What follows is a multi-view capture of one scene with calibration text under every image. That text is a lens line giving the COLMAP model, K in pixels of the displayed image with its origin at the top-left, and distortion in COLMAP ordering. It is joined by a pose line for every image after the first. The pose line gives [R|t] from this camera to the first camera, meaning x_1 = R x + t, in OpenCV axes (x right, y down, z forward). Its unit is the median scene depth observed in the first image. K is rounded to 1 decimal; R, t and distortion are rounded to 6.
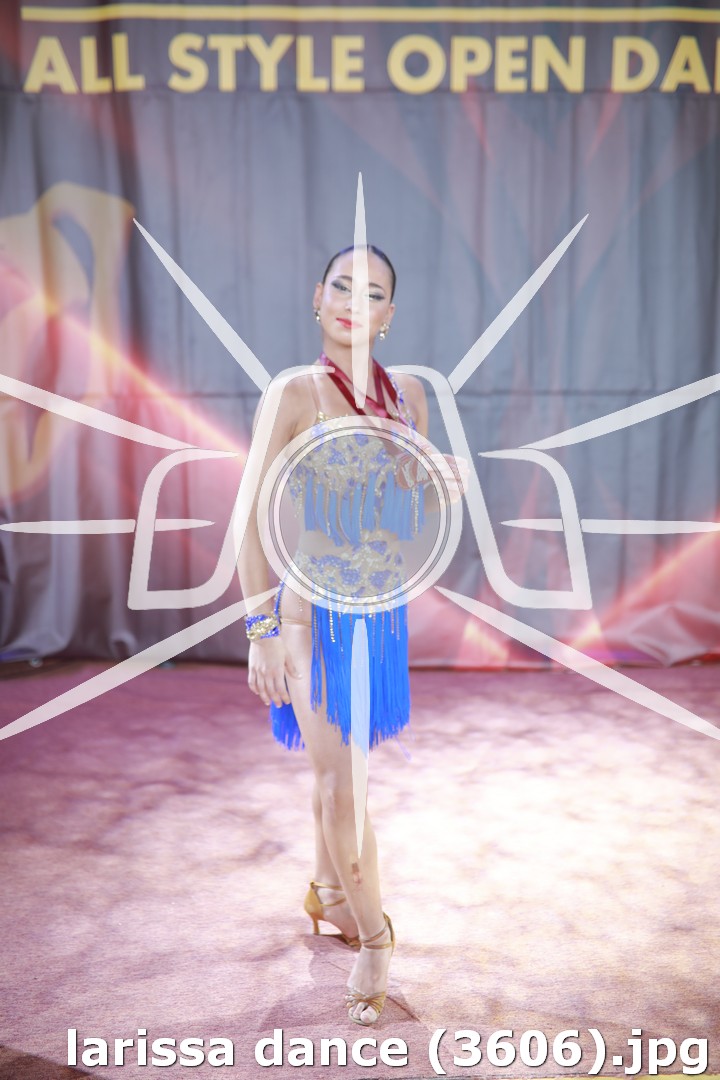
lens RADIAL K [[1040.4, 0, 354.7], [0, 1040.4, 544.8], [0, 0, 1]] dist [-0.016076, 0.000000]
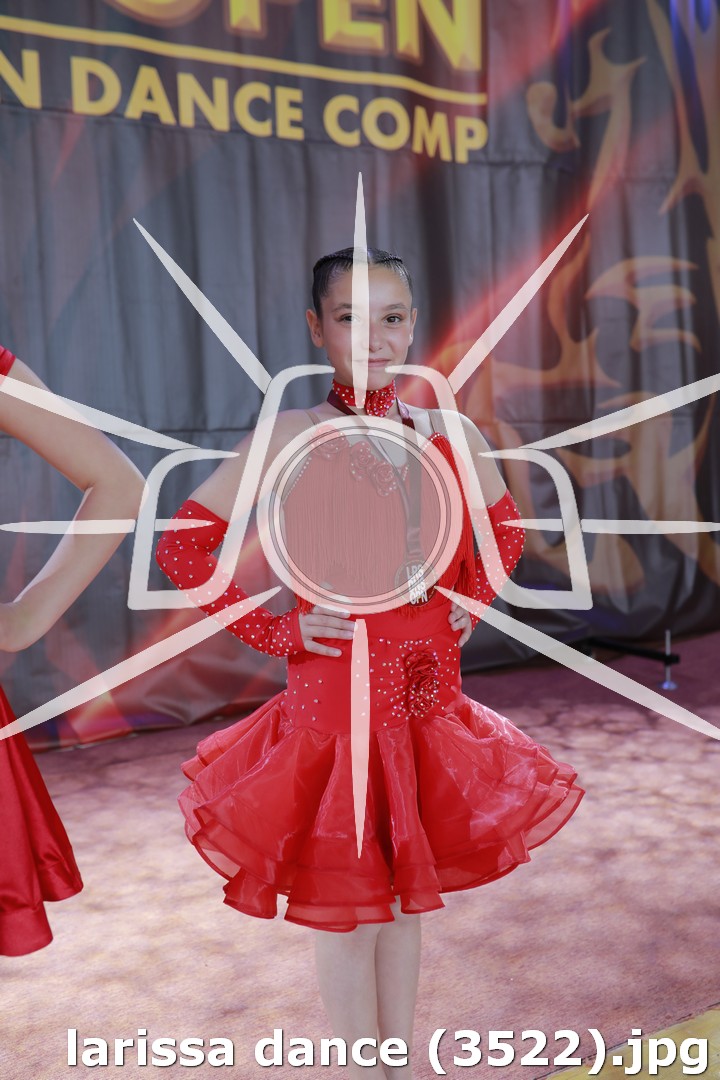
lens RADIAL K [[1040.4, 0, 359.2], [0, 1040.4, 533.9], [0, 0, 1]] dist [-0.016076, 0.000000]
pose [[0.890018, -0.062034, 0.451686, 0.034592], [0.109314, 0.990838, -0.079315, 0.043439], [-0.442627, 0.119967, 0.888644, 0.108745]]
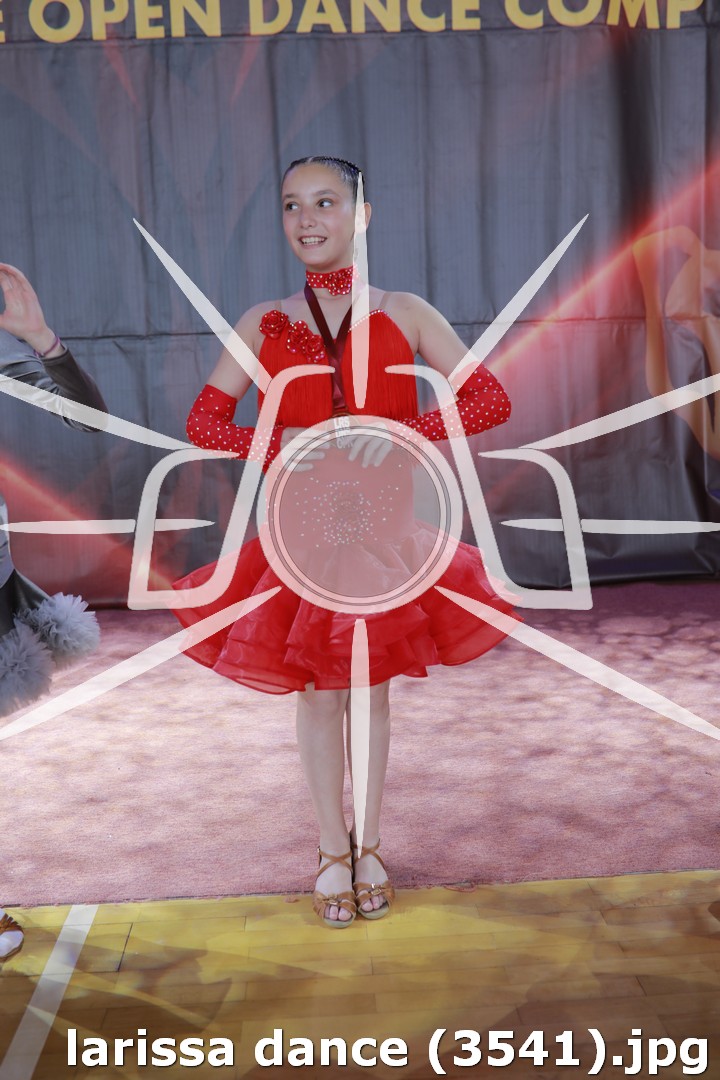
lens RADIAL K [[1040.4, 0, 363.6], [0, 1040.4, 540.5], [0, 0, 1]] dist [-0.016076, 0.000000]
pose [[0.999634, -0.027002, -0.001522, 0.371691], [0.026982, 0.999566, -0.011794, 0.082574], [0.001840, 0.011749, 0.999929, -0.020928]]
